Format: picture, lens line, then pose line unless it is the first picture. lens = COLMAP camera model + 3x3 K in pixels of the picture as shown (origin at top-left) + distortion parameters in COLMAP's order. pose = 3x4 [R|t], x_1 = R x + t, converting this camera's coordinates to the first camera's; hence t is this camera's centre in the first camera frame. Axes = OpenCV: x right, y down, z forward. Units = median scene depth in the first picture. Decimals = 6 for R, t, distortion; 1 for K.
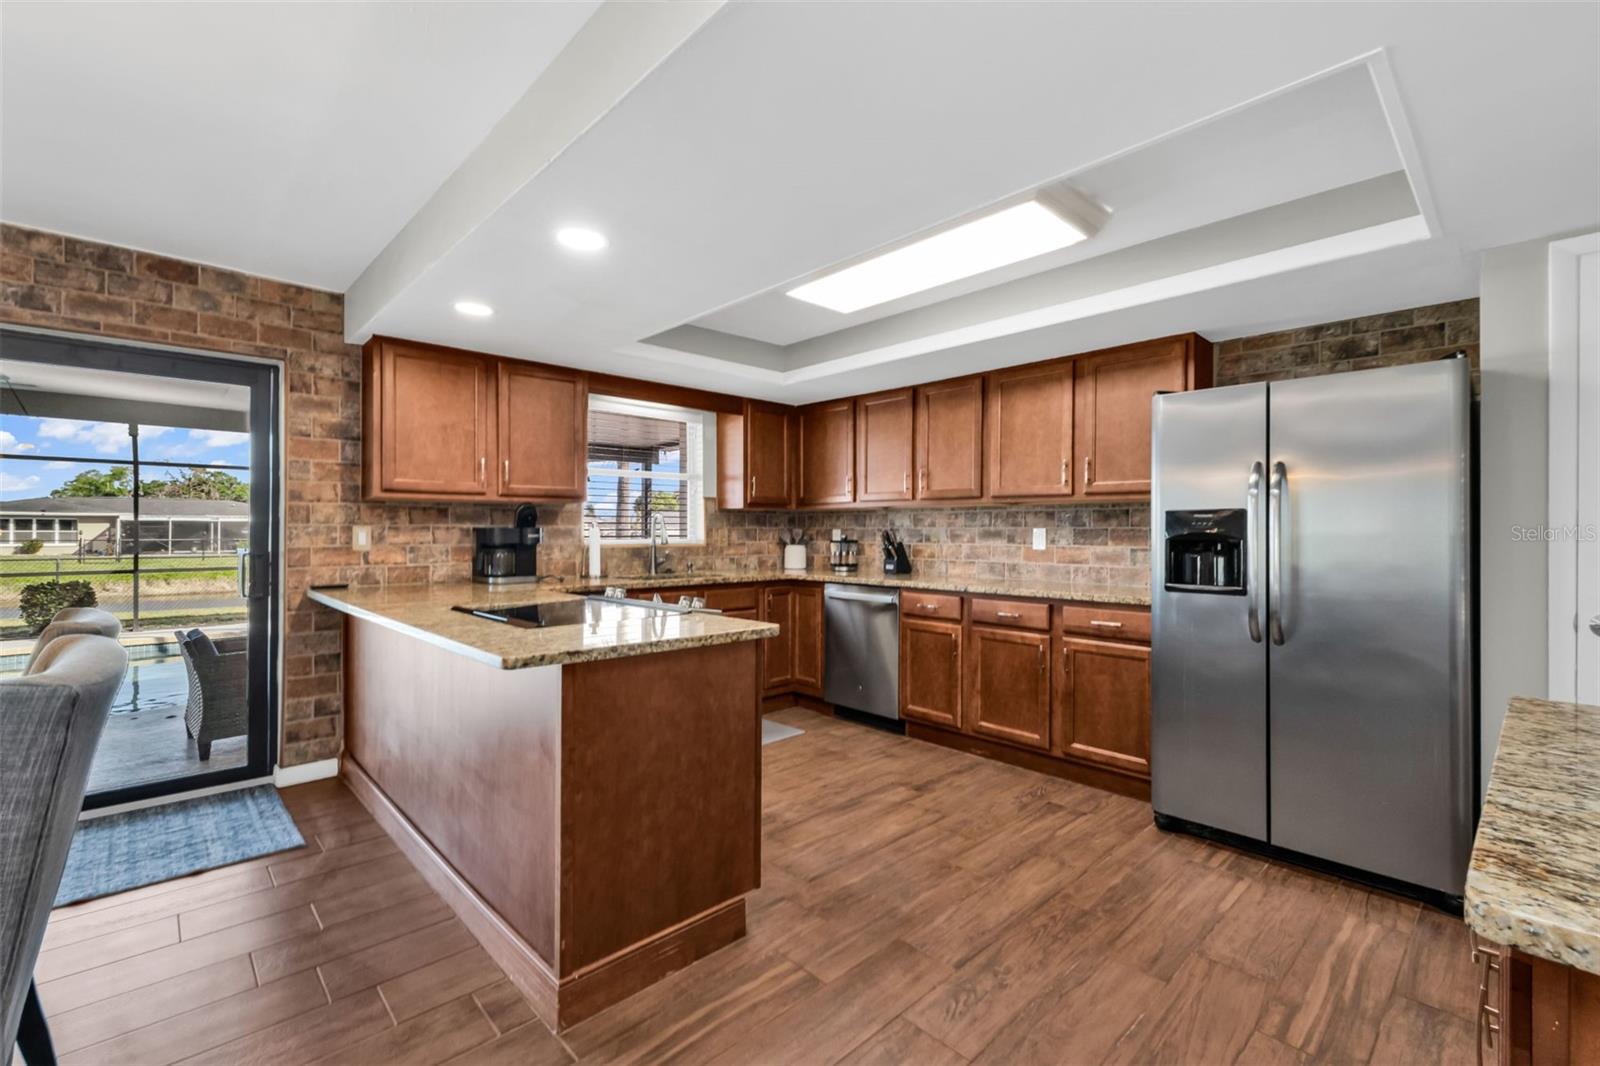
lens RADIAL K [[695.5, 0, 770.6], [0, 695.5, 530.3], [0, 0, 1]] dist [0.000732, 0.000145]
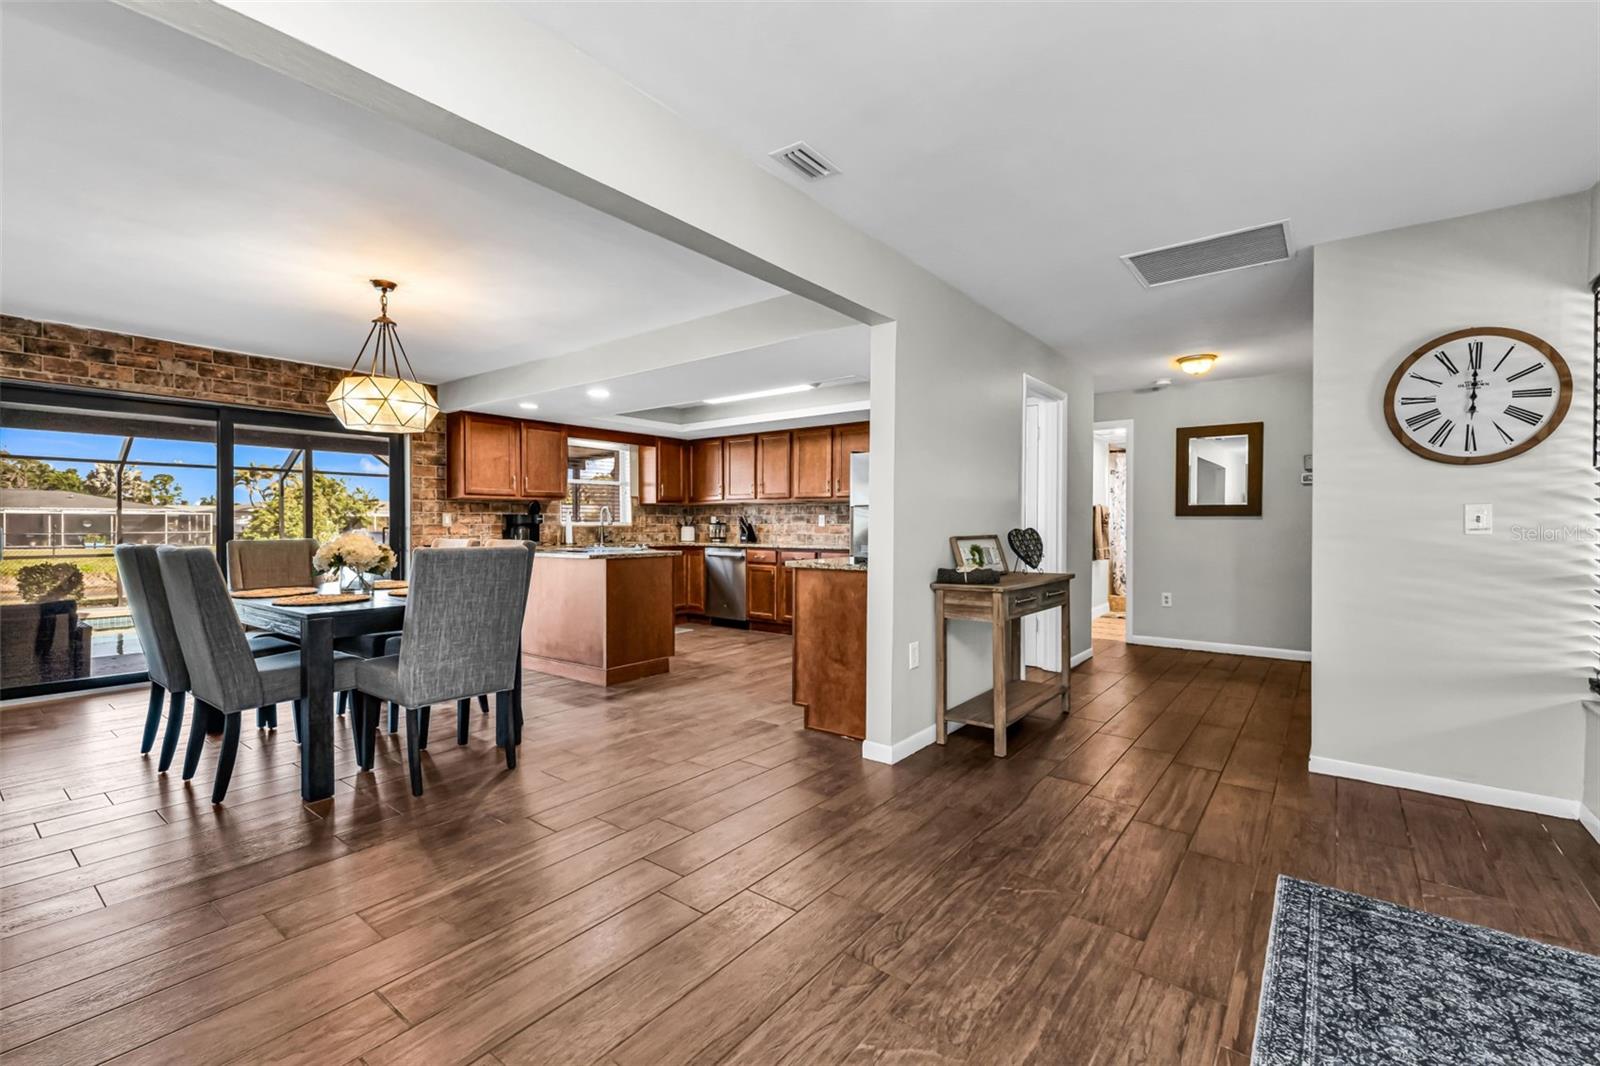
lens RADIAL K [[695.5, 0, 770.6], [0, 695.5, 530.3], [0, 0, 1]] dist [0.000732, 0.000145]
pose [[0.987971, -0.003429, 0.154600, -0.028253], [0.001894, 0.999947, 0.010079, 0.017401], [-0.154627, -0.009665, 0.987926, -0.727652]]
